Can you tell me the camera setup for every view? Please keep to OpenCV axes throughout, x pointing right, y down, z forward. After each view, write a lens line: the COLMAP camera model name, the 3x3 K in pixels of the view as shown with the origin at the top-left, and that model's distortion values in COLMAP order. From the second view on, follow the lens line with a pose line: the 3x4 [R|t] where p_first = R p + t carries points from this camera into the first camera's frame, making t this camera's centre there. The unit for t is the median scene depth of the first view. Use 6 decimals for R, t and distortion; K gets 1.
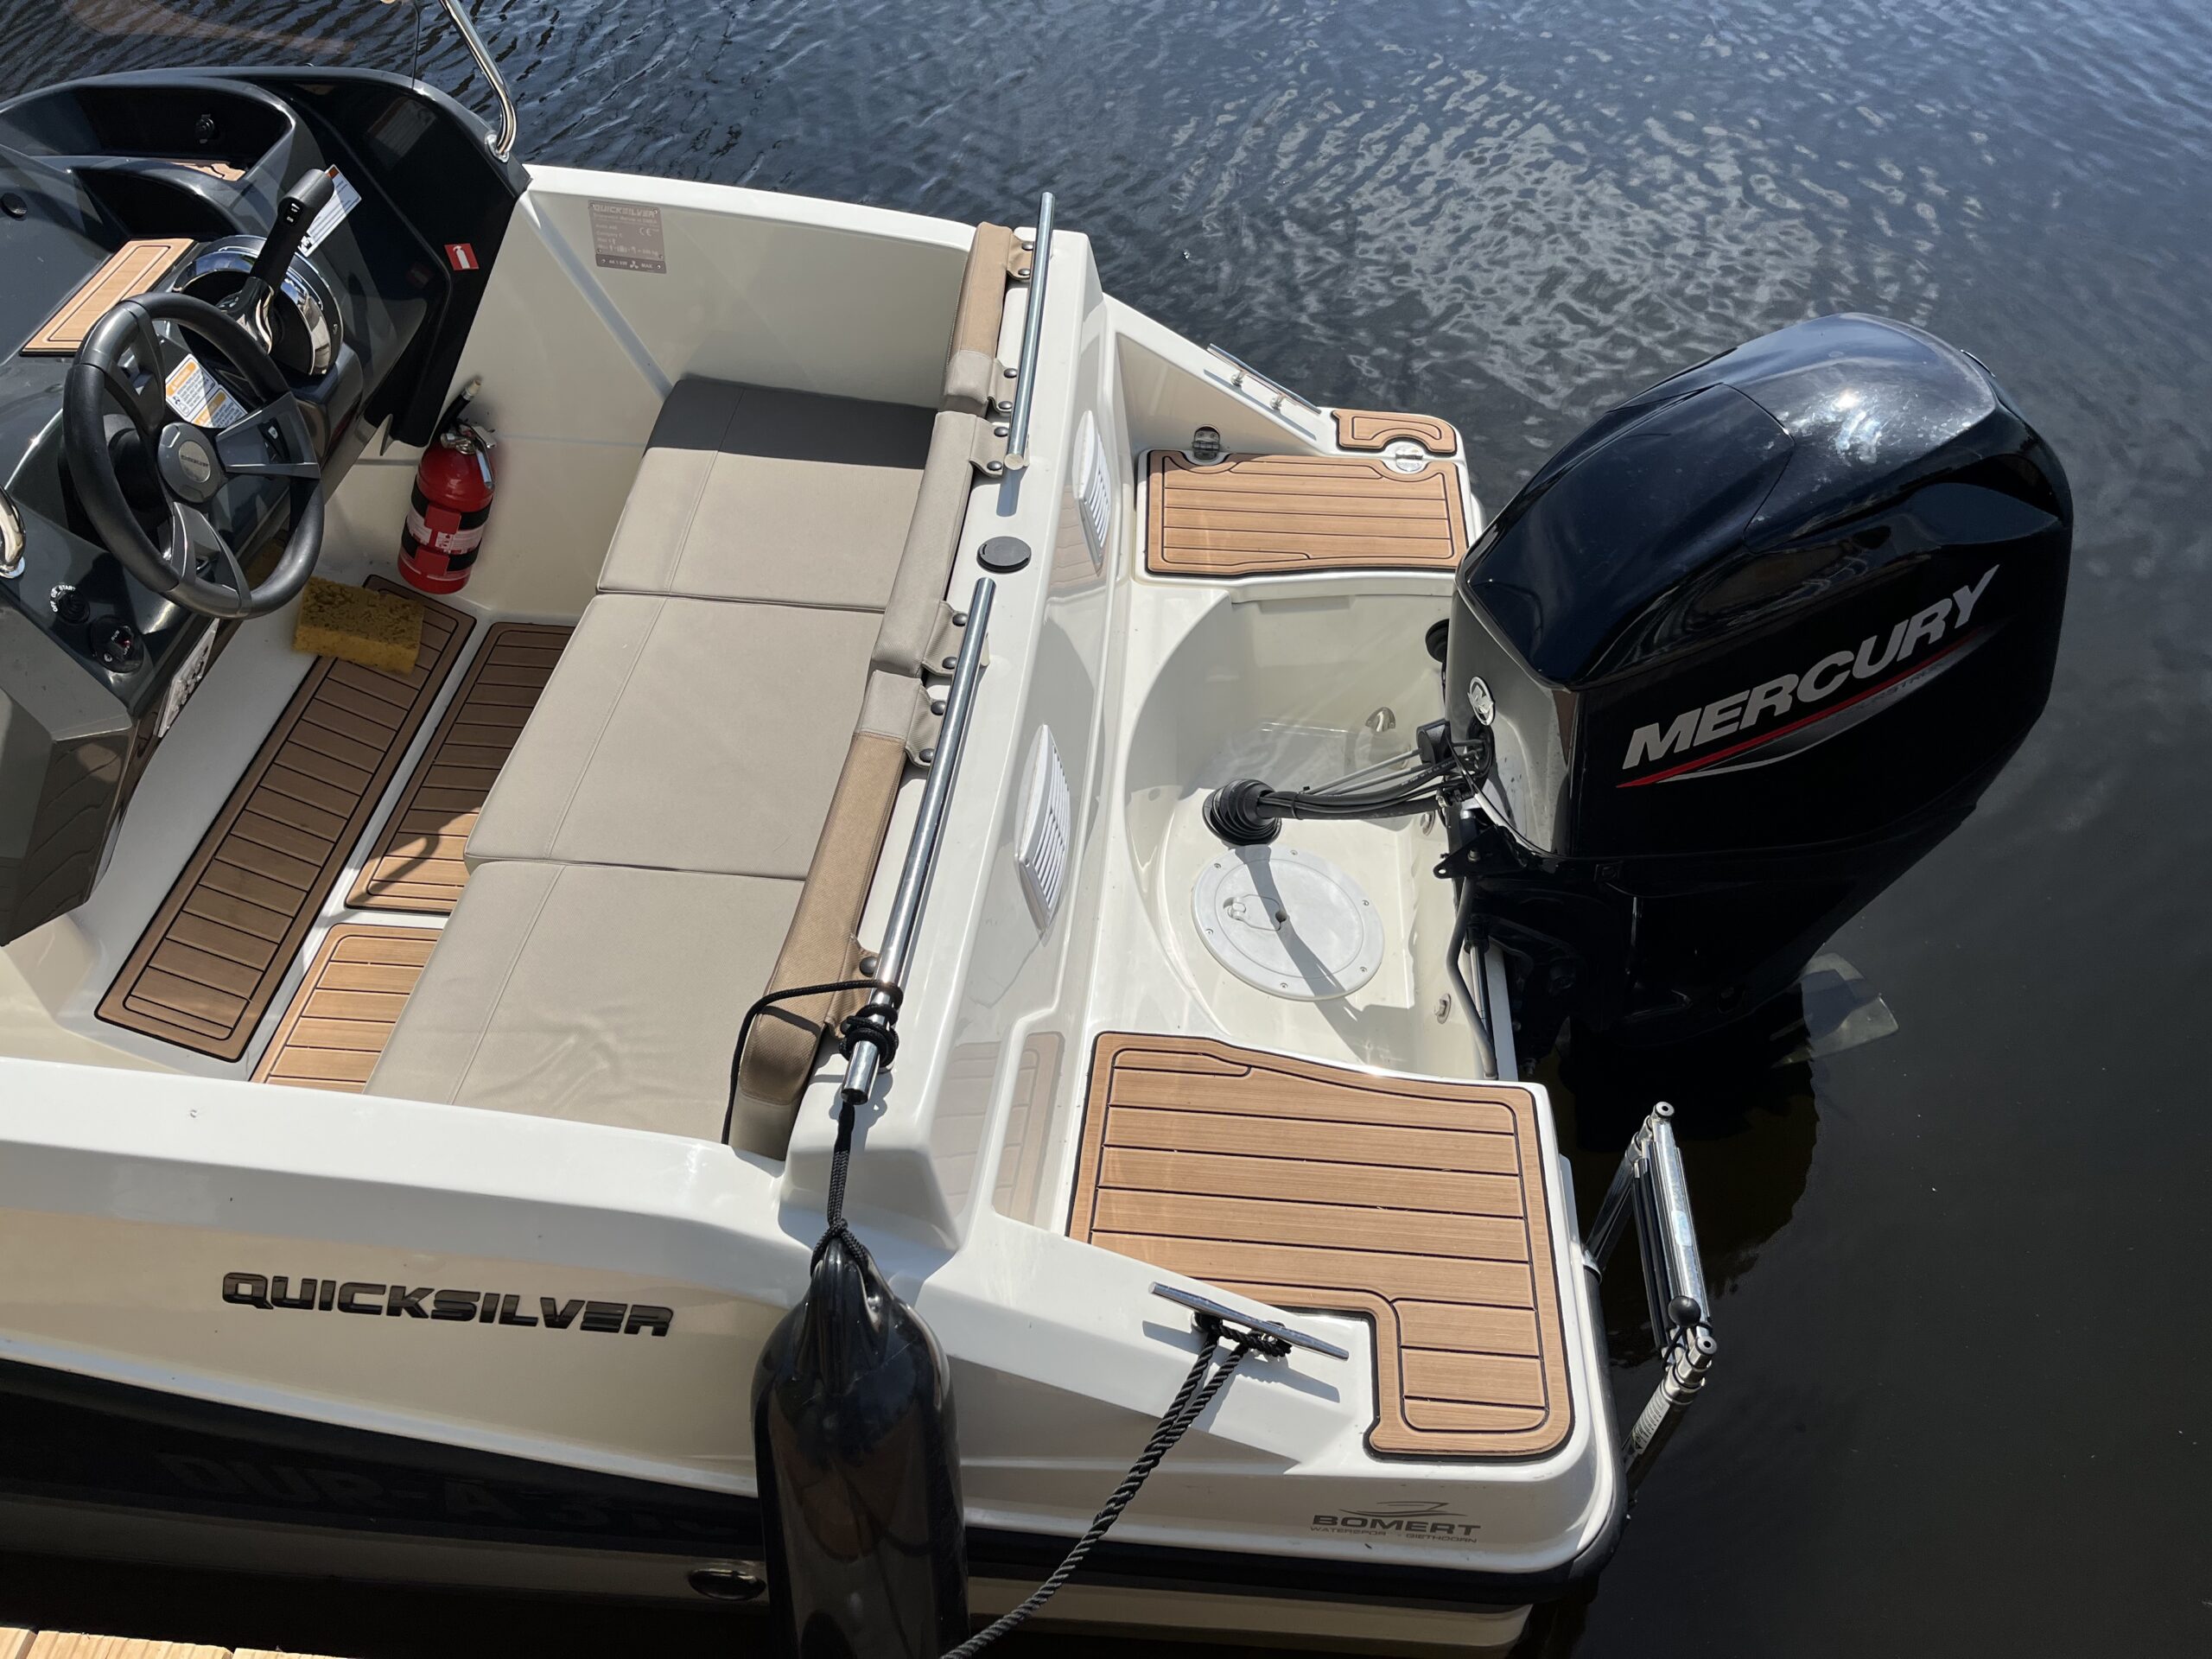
lens RADIAL K [[1661.4, 0, 1106.0], [0, 1661.4, 829.5], [0, 0, 1]] dist [0.079002, -0.096723]
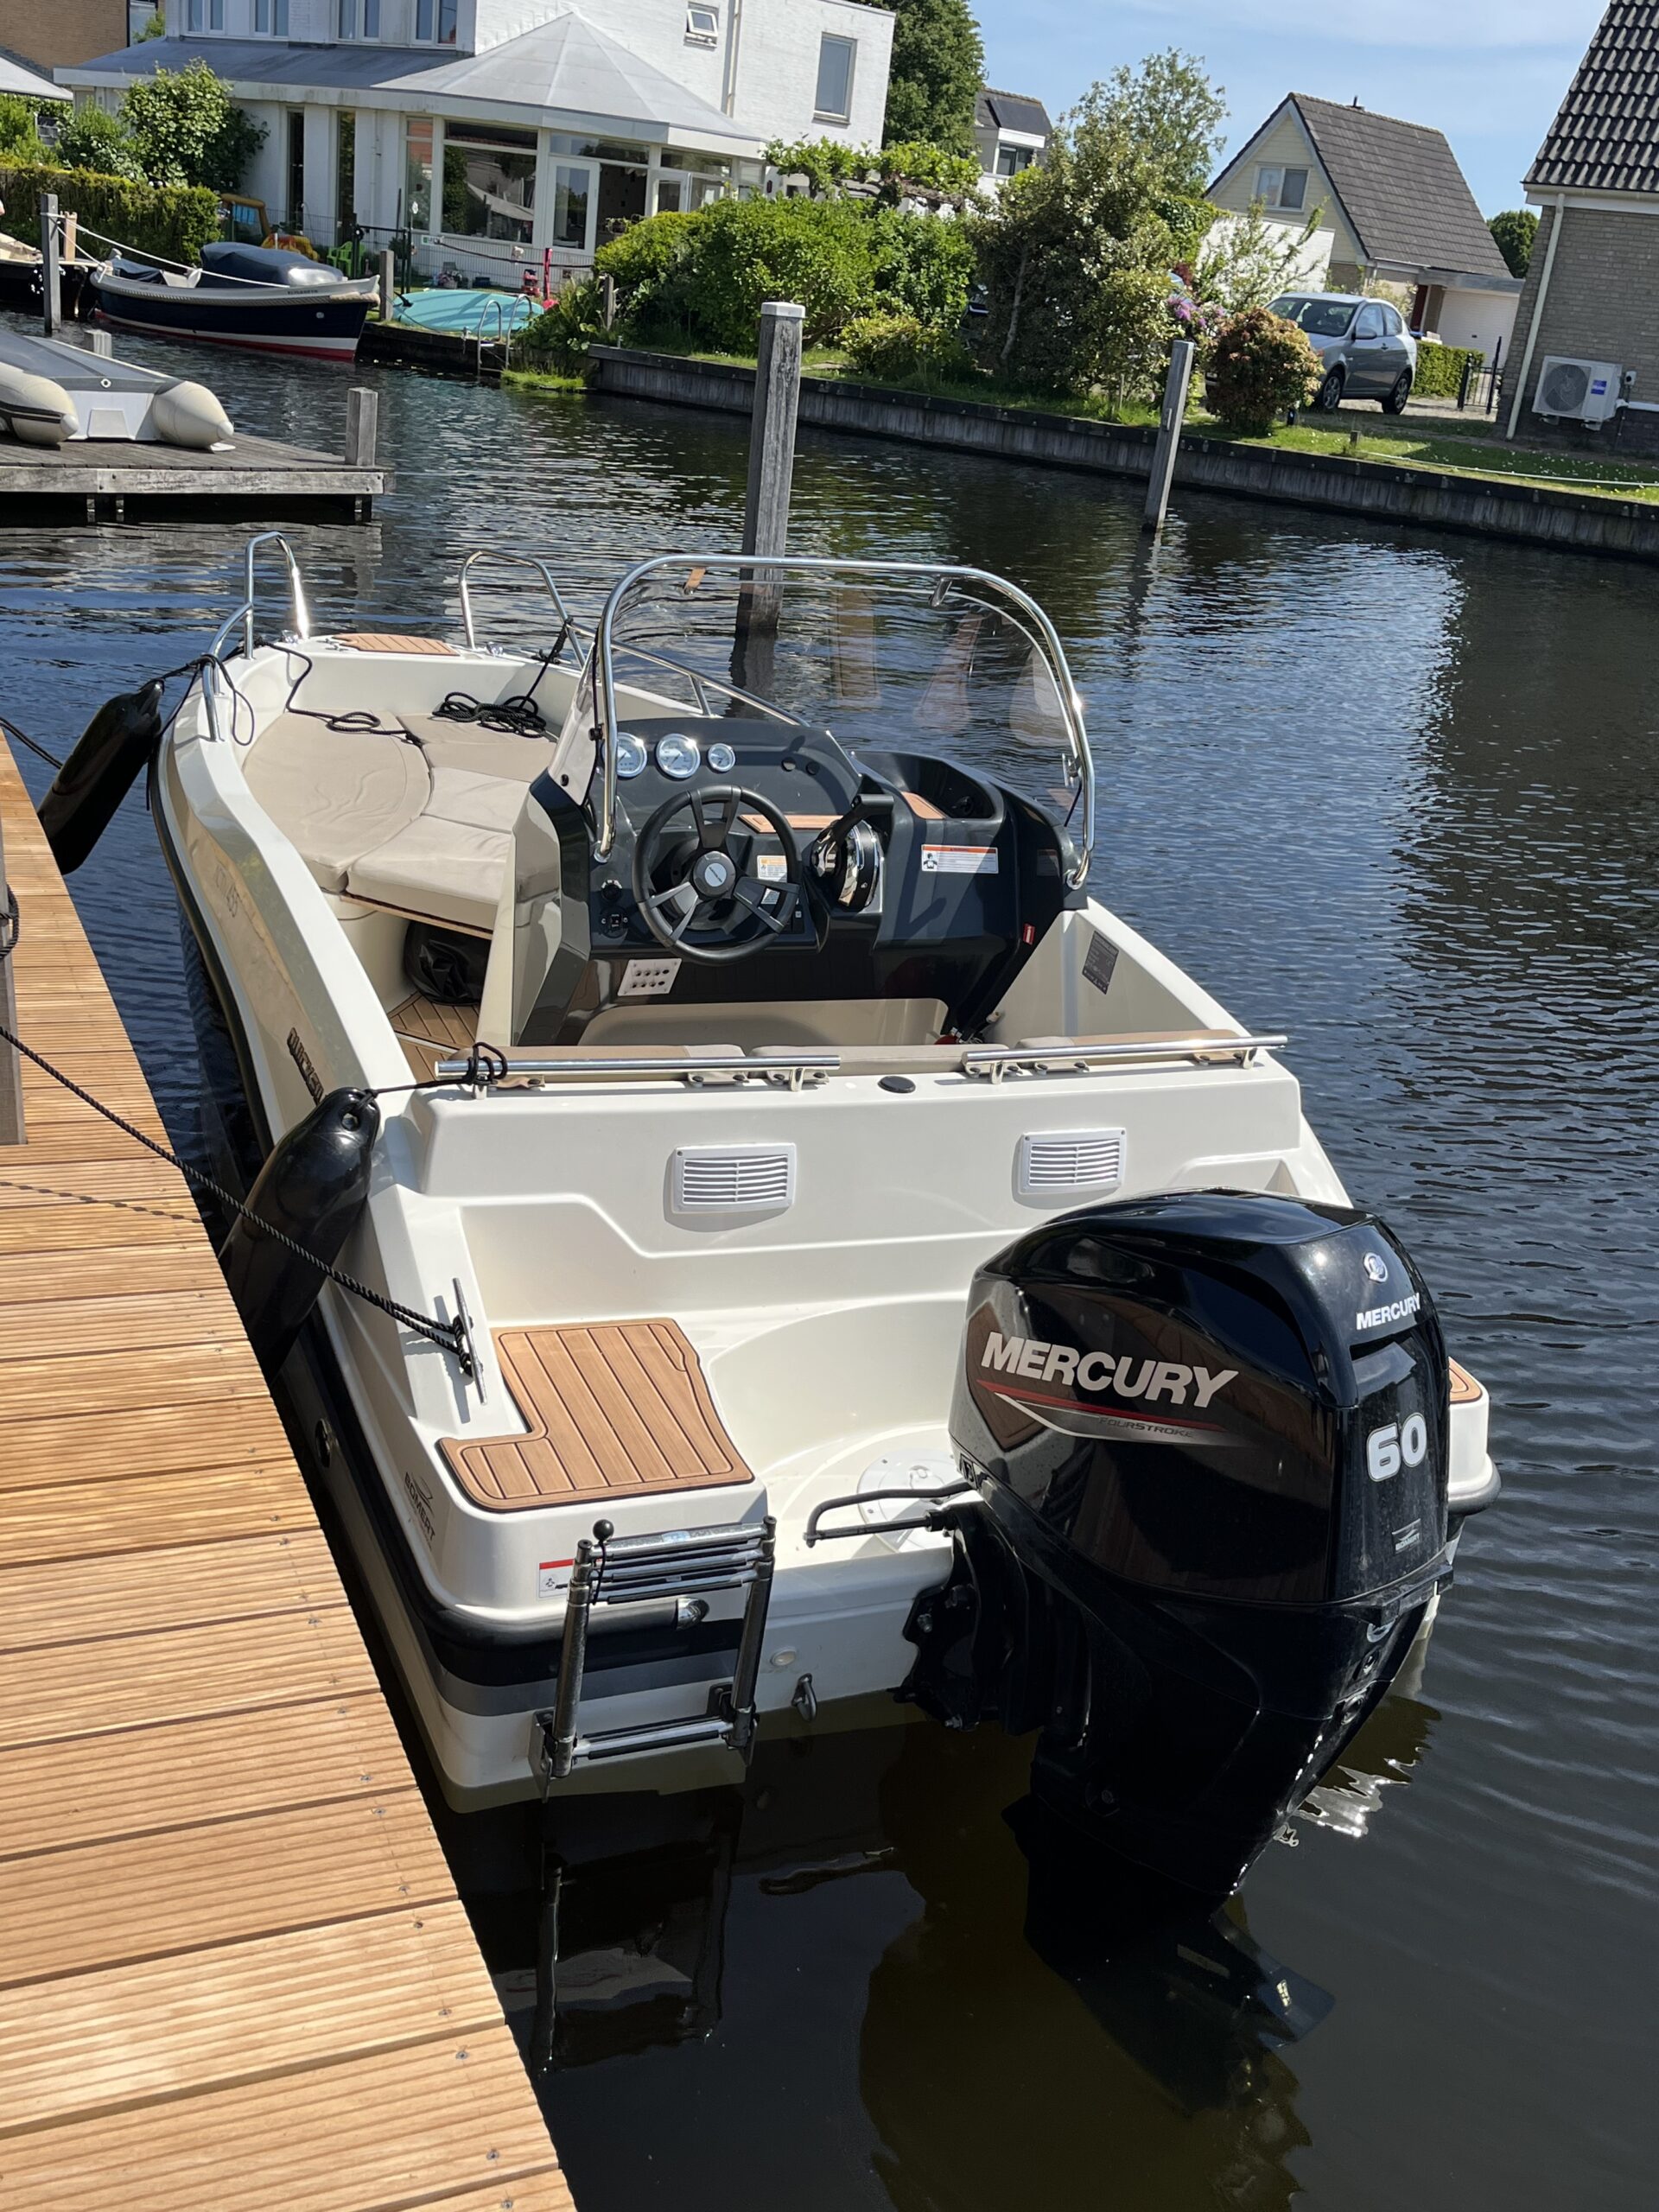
lens RADIAL K [[2218.6, 0, 829.5], [0, 2218.6, 1106.0], [0, 0, 1]] dist [0.014016, 0.006221]
pose [[0.457828, 0.396872, -0.795541, 1.284243], [-0.721611, 0.688568, -0.071776, 0.027206], [0.519298, 0.606932, 0.601633, -0.170740]]
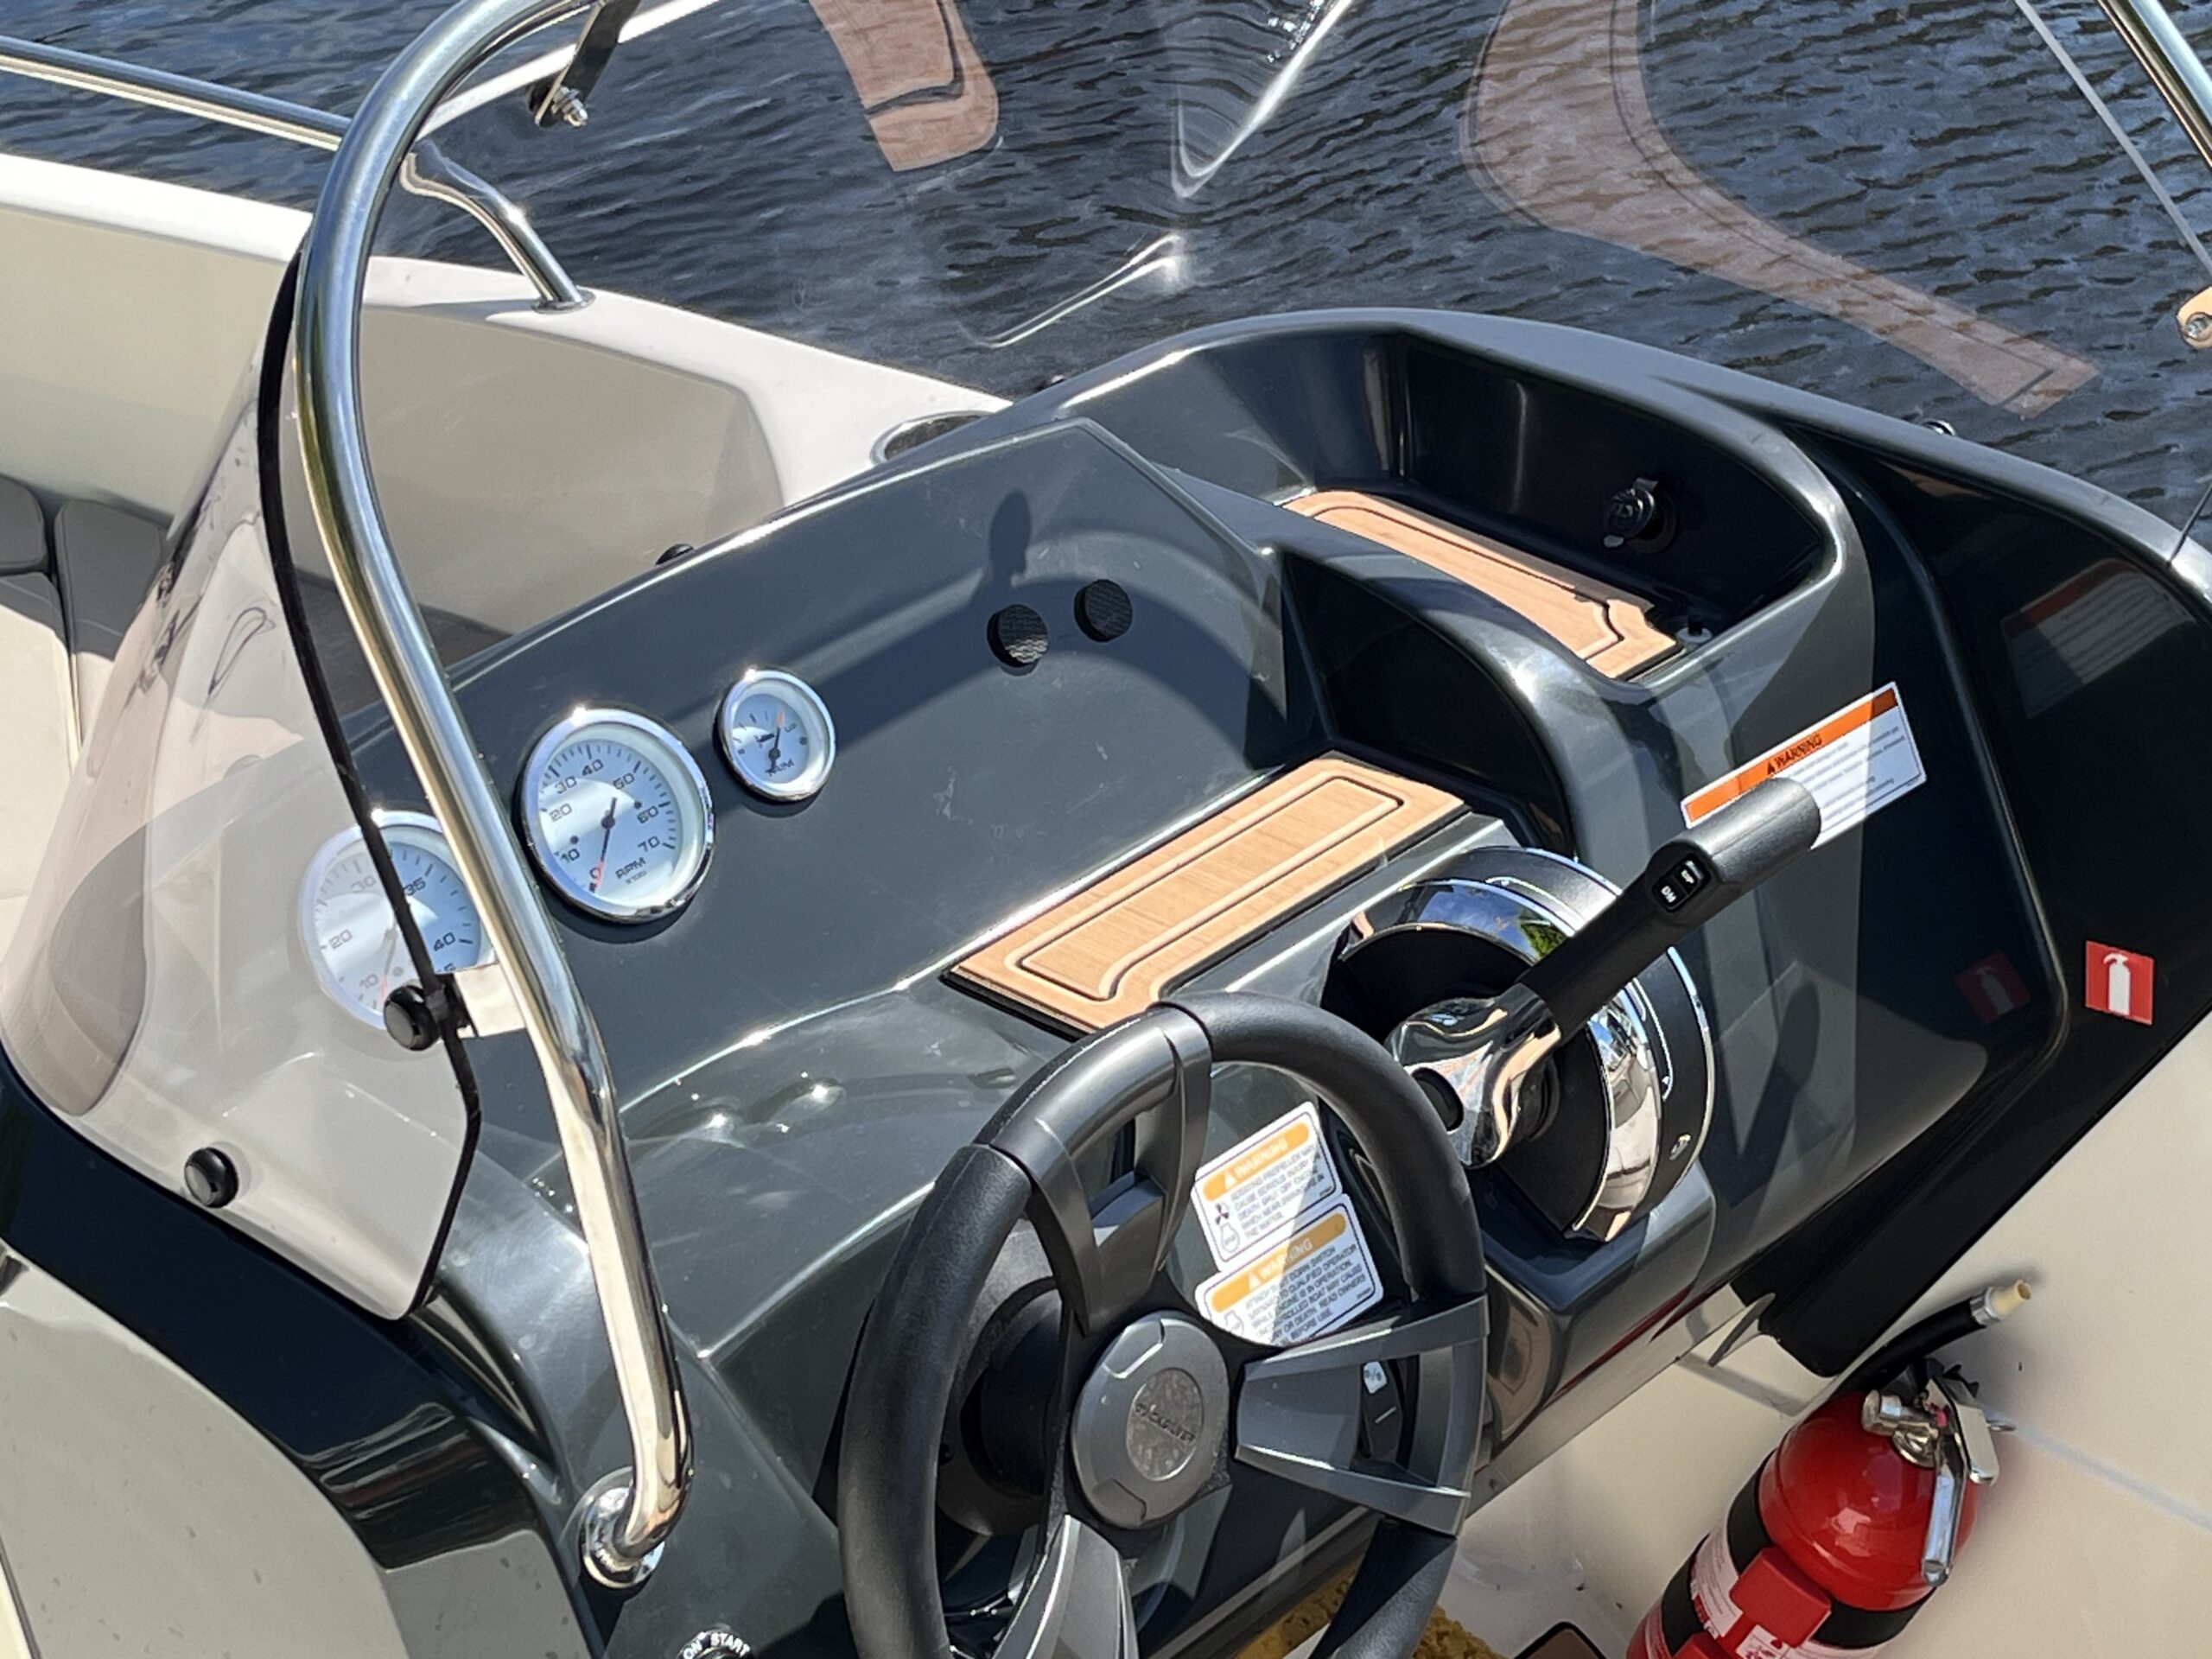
lens RADIAL K [[4482.4, 0, 1106.0], [0, 4482.4, 829.5], [0, 0, 1]] dist [0.244671, -3.103405]
pose [[0.786973, 0.295191, -0.541789, -0.053636], [-0.429471, 0.892548, -0.137526, -0.168526], [0.442976, 0.340912, 0.829187, 0.126311]]
